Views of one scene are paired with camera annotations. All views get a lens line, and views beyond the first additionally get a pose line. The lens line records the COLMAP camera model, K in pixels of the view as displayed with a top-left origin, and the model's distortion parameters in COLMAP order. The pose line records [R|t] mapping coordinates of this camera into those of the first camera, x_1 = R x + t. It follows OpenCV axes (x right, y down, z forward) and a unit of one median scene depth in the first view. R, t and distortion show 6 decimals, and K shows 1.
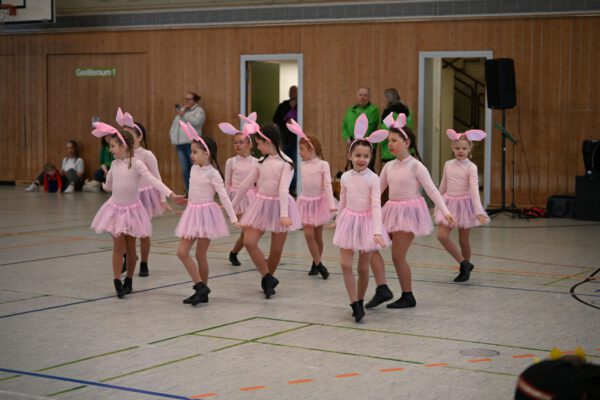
lens RADIAL K [[1300.1, 0, 321.0], [0, 1300.1, 200.2], [0, 0, 1]] dist [-0.051977, -0.253045]
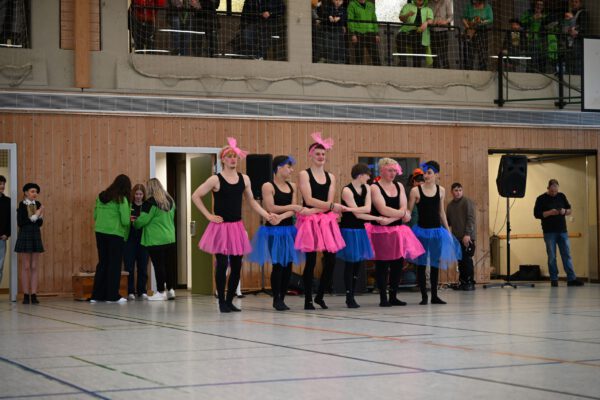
lens RADIAL K [[1308.2, 0, 300.0], [0, 1308.2, 200.0], [0, 0, 1]] dist [0.011084, -0.140506]
pose [[0.570587, -0.001807, 0.821235, -0.709265], [0.065228, 0.996938, -0.043126, -0.018921], [-0.818643, 0.078174, 0.568958, 0.313345]]
